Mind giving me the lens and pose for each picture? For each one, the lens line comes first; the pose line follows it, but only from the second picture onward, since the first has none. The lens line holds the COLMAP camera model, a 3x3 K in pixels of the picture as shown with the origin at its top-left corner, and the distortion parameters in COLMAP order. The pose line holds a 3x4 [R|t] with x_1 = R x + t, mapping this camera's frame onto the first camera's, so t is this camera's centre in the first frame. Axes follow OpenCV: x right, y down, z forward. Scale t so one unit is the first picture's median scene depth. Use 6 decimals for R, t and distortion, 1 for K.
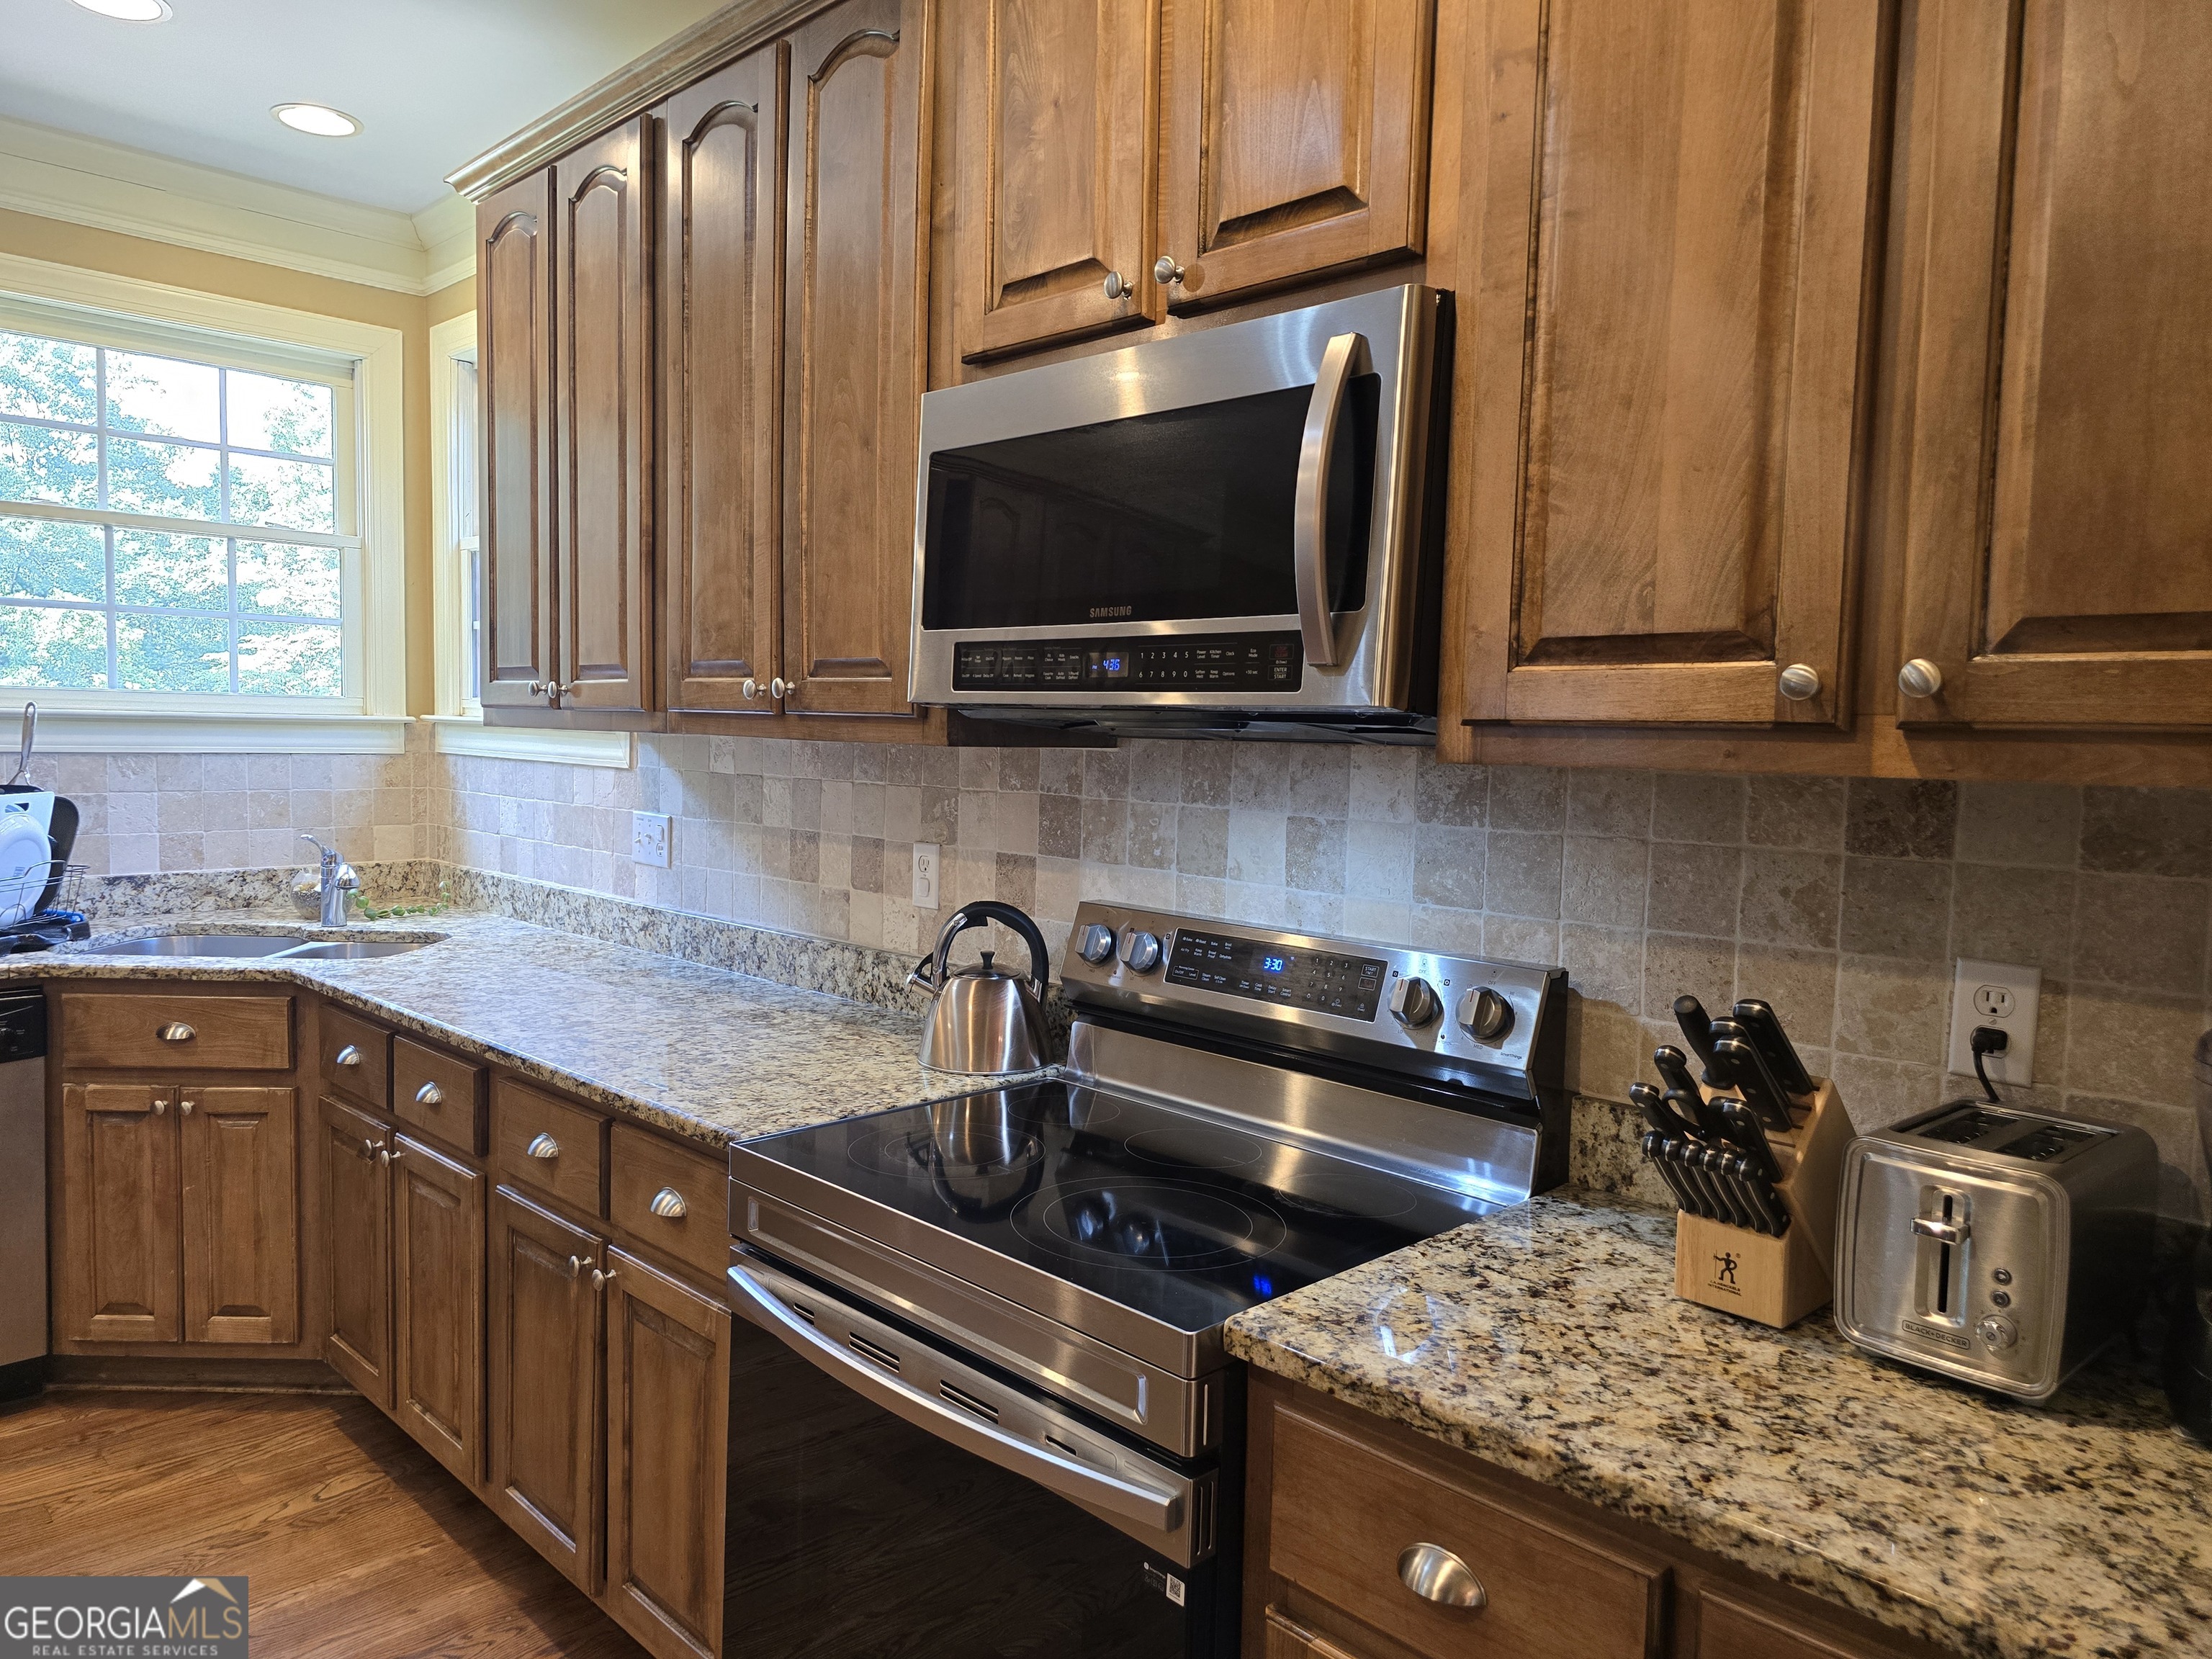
lens RADIAL K [[1489.2, 0, 1050.5], [0, 1489.2, 823.4], [0, 0, 1]] dist [0.025282, -0.025497]
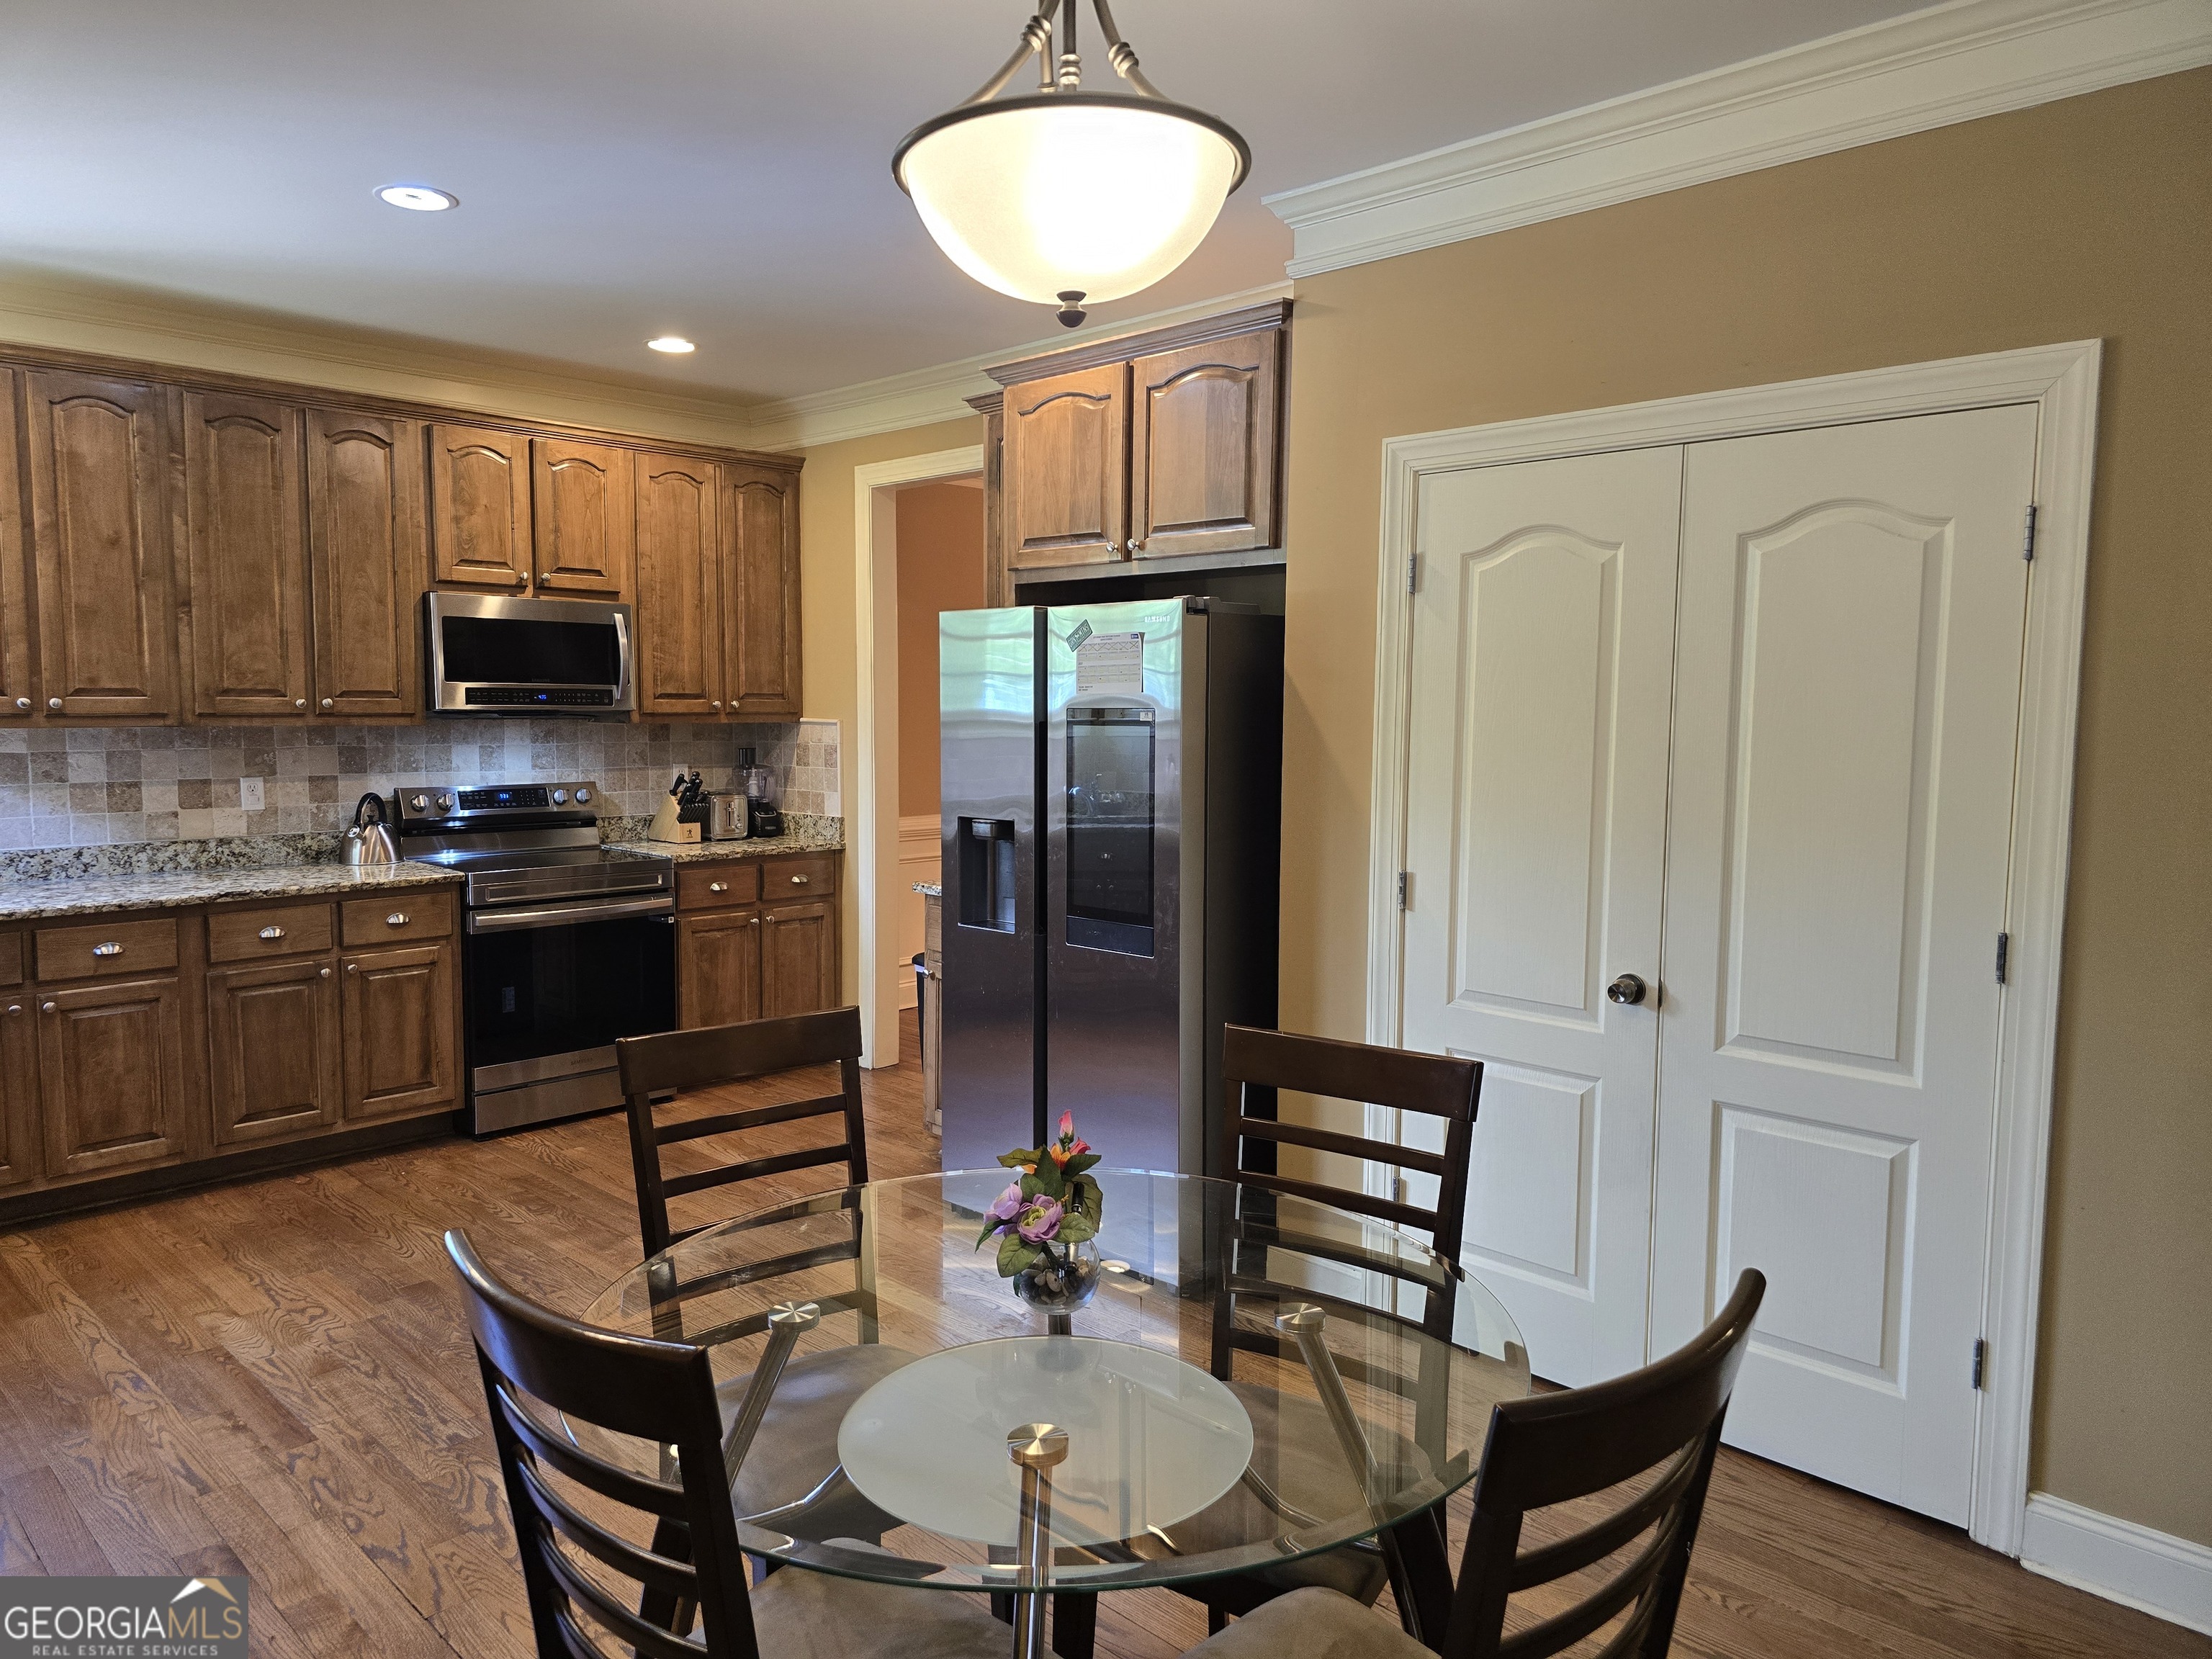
lens RADIAL K [[1489.2, 0, 1106.4], [0, 1489.2, 835.8], [0, 0, 1]] dist [0.025282, -0.025497]
pose [[-0.036167, -0.112634, 0.992978, -2.450490], [0.059673, 0.991612, 0.114653, -0.081164], [-0.997563, 0.063400, -0.029142, -0.073951]]
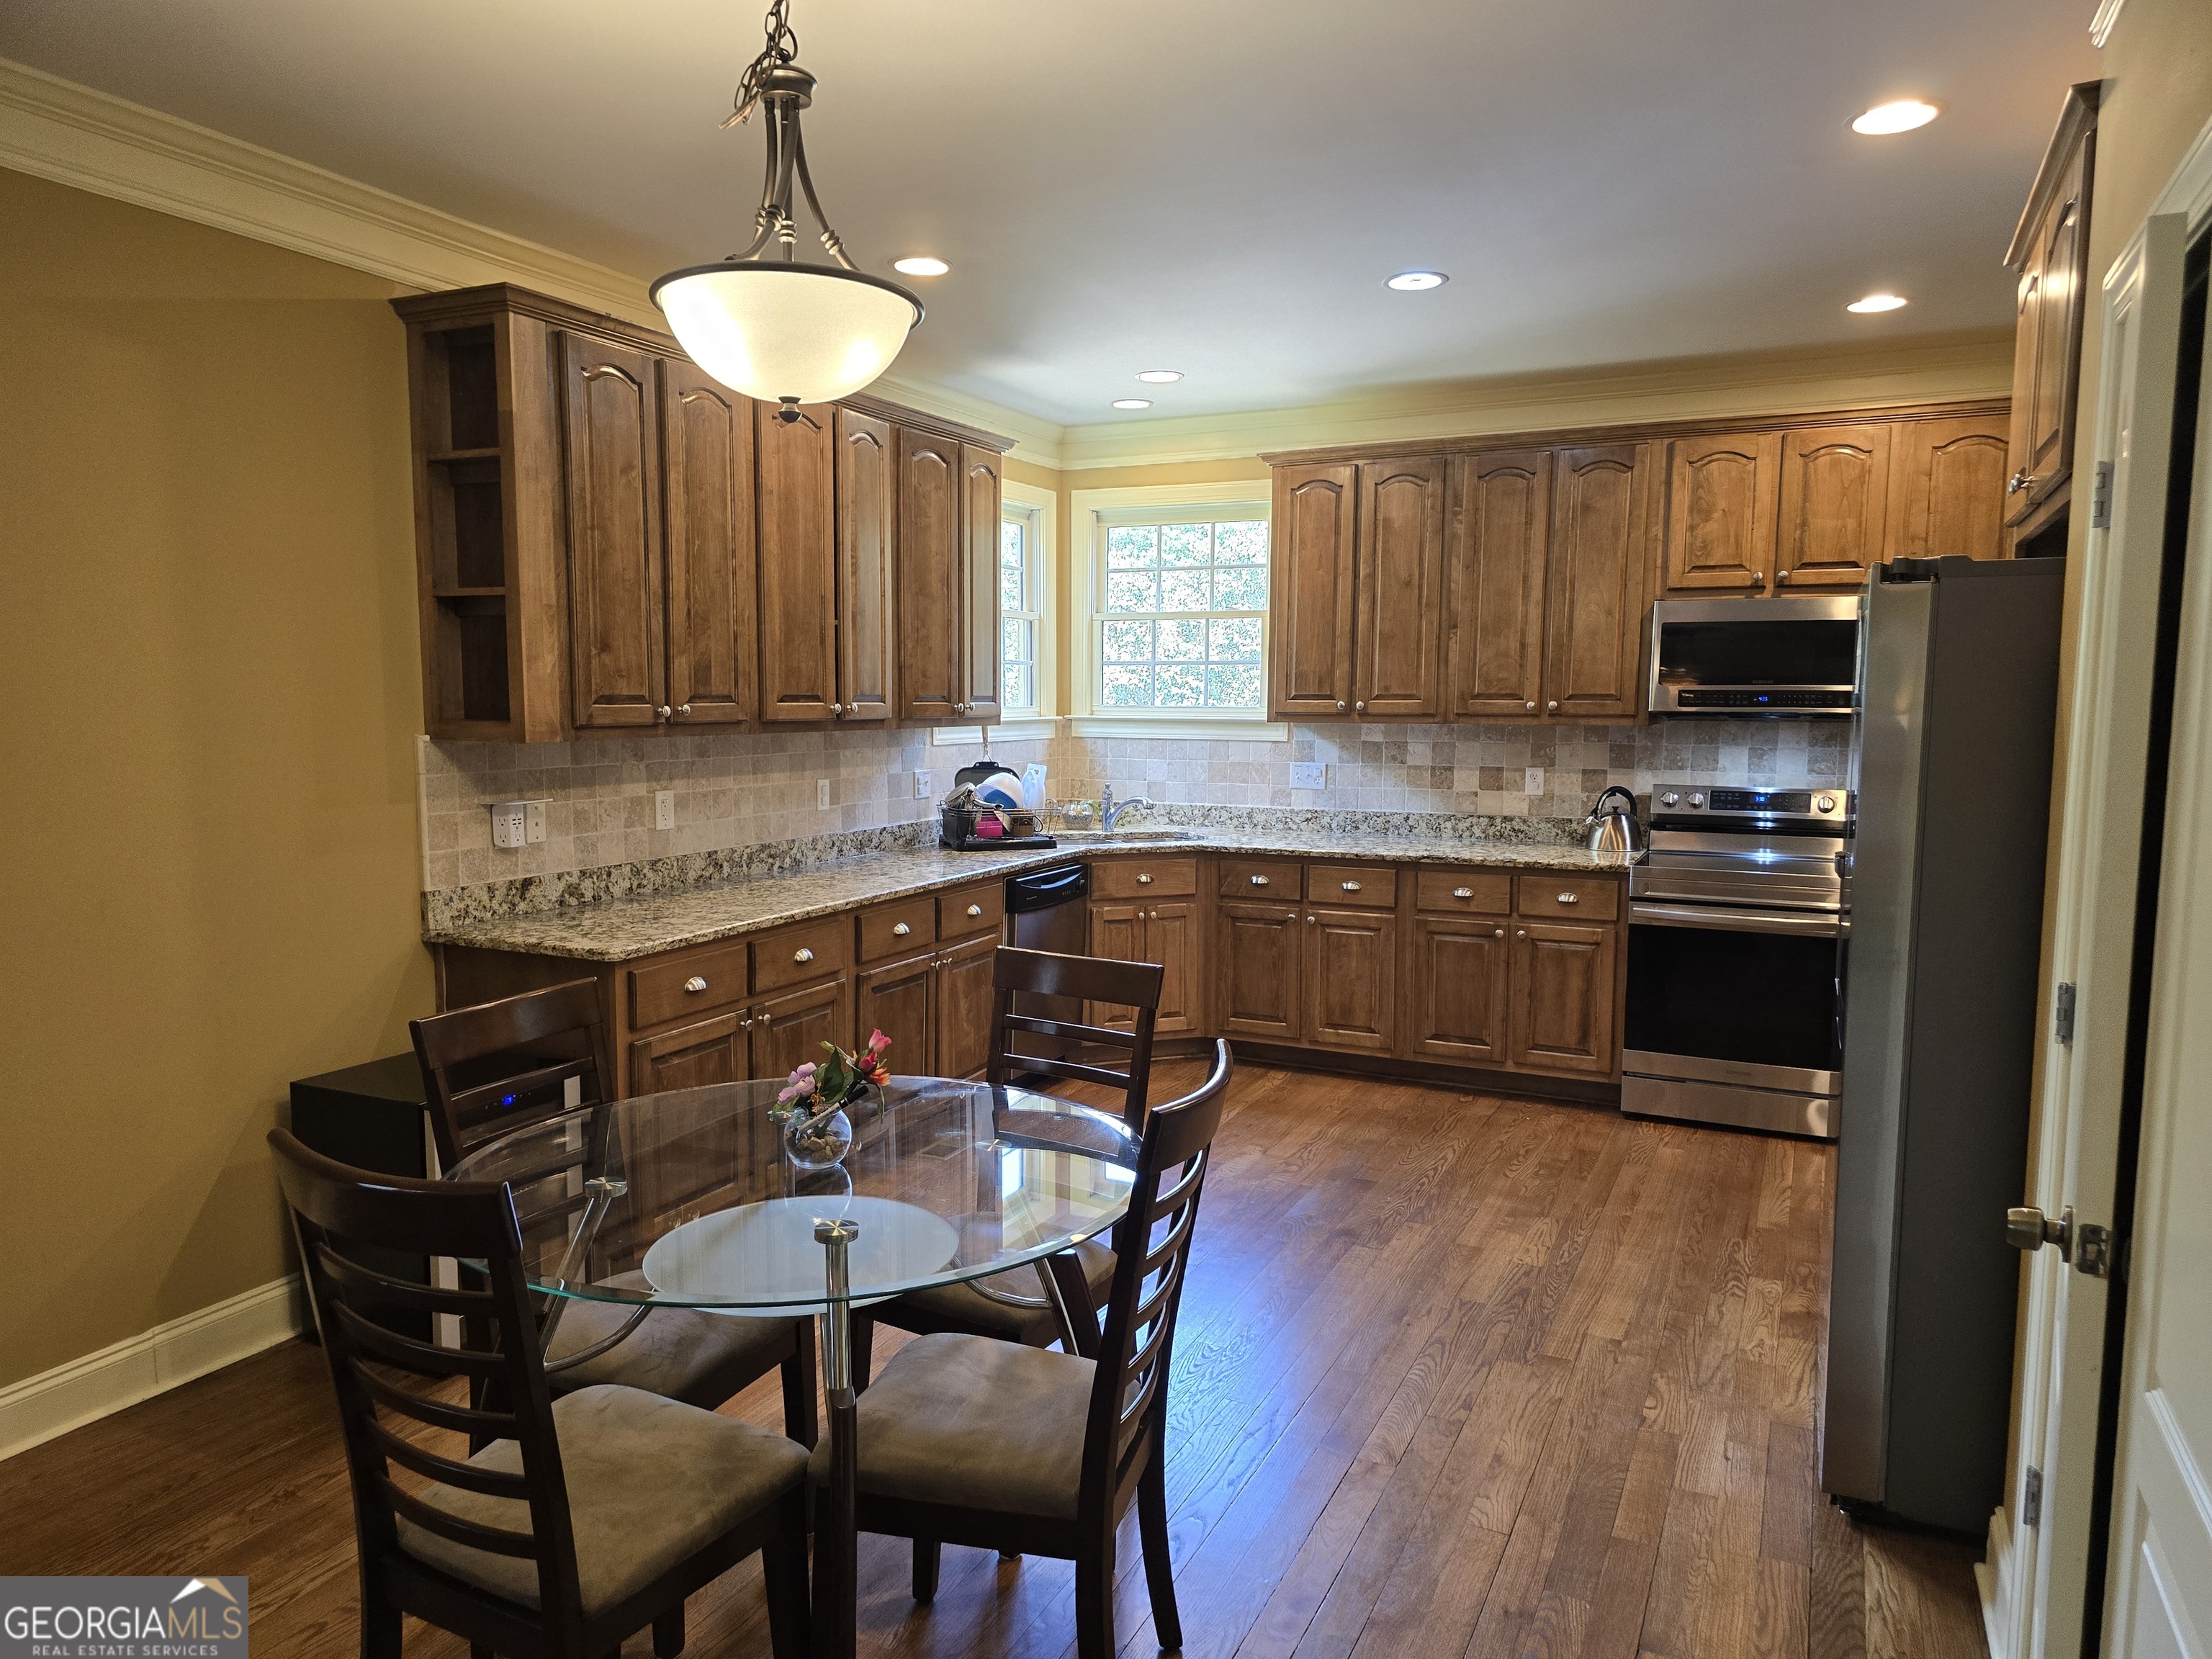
lens RADIAL K [[1489.2, 0, 1027.2], [0, 1489.2, 855.3], [0, 0, 1]] dist [0.025282, -0.025497]
pose [[0.953224, -0.055047, 0.297211, -1.813725], [0.041079, 0.997747, 0.053046, -0.007006], [-0.299461, -0.038356, 0.953337, -1.176607]]
